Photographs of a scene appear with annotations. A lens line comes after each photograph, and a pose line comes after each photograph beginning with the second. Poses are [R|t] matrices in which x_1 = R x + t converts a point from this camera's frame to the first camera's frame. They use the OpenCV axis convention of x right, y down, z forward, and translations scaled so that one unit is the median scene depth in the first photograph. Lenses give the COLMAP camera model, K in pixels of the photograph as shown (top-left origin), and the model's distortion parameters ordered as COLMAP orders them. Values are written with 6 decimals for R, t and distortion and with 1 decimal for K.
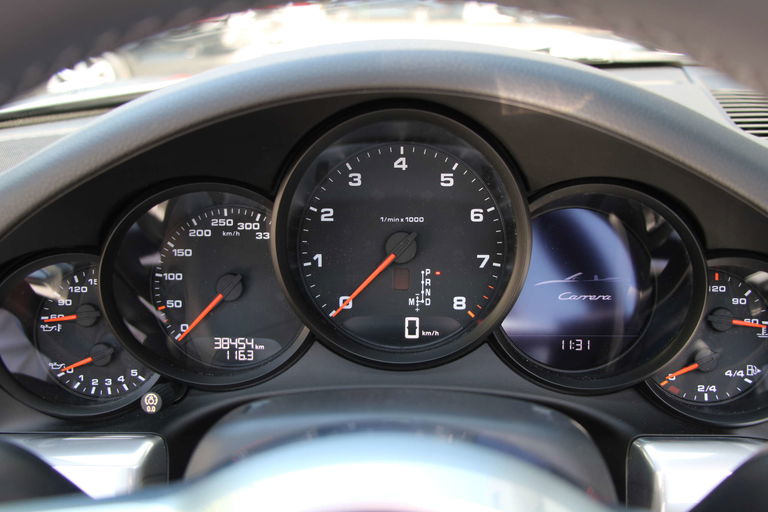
lens RADIAL K [[860.1, 0, 383.7], [0, 860.1, 256.6], [0, 0, 1]] dist [-0.028646, 0.000000]
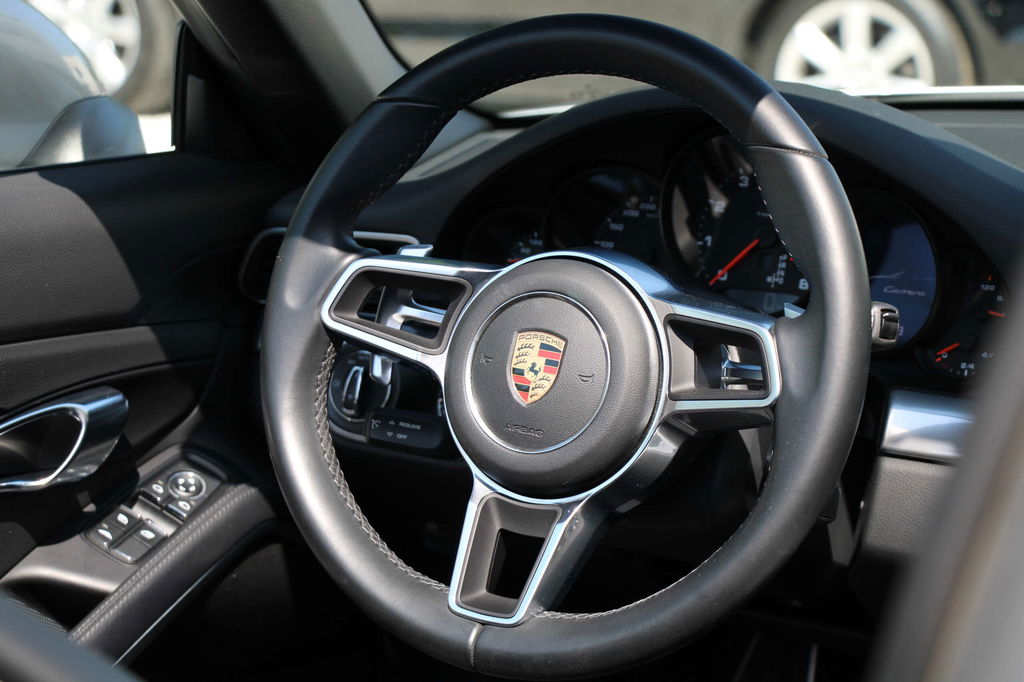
lens RADIAL K [[2810.6, 0, 512.0], [0, 2810.6, 341.0], [0, 0, 1]] dist [0.085476, 0.000000]
pose [[0.863796, 0.104358, -0.492915, 1.750824], [-0.166303, 0.982540, -0.083414, 0.548673], [0.475604, 0.154026, 0.866070, -2.741773]]
